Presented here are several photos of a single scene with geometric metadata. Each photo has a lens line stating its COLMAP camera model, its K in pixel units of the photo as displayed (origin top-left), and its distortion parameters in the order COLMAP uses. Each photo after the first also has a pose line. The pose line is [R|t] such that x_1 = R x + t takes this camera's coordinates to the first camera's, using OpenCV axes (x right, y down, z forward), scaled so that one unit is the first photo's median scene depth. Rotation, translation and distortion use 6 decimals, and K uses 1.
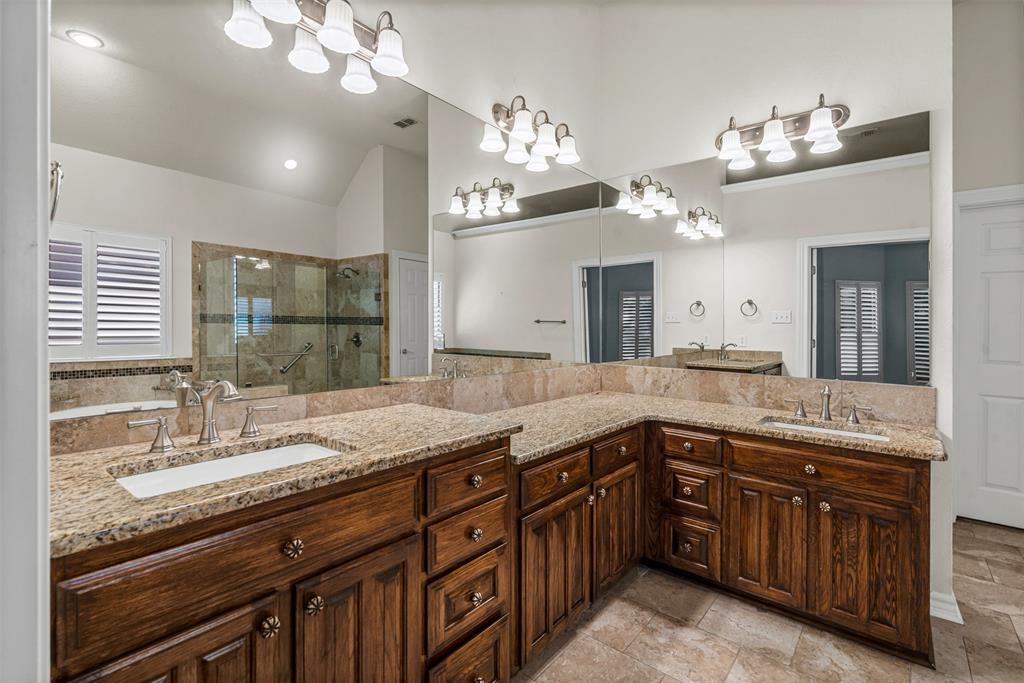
lens RADIAL K [[478.2, 0, 507.6], [0, 478.2, 331.2], [0, 0, 1]] dist [-0.000603, 0.000001]
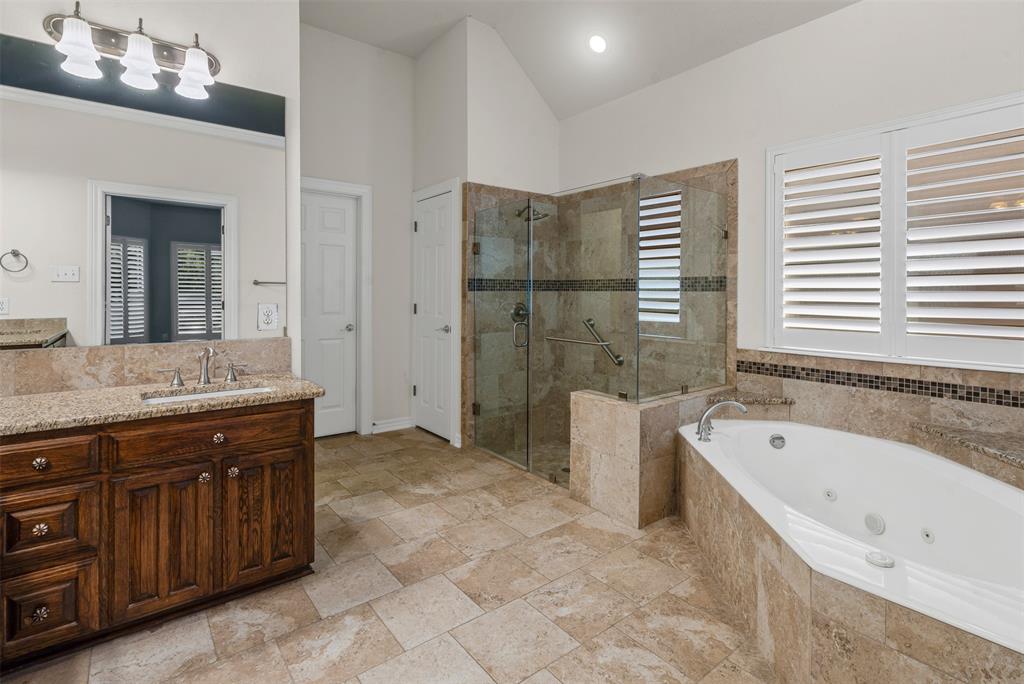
lens RADIAL K [[491.3, 0, 513.0], [0, 491.3, 293.9], [0, 0, 1]] dist [-0.001236, -0.000606]
pose [[0.204450, -0.016151, 0.978744, -0.165395], [0.011995, 0.999830, 0.013994, 0.002287], [-0.978804, 0.008879, 0.204609, 0.223008]]
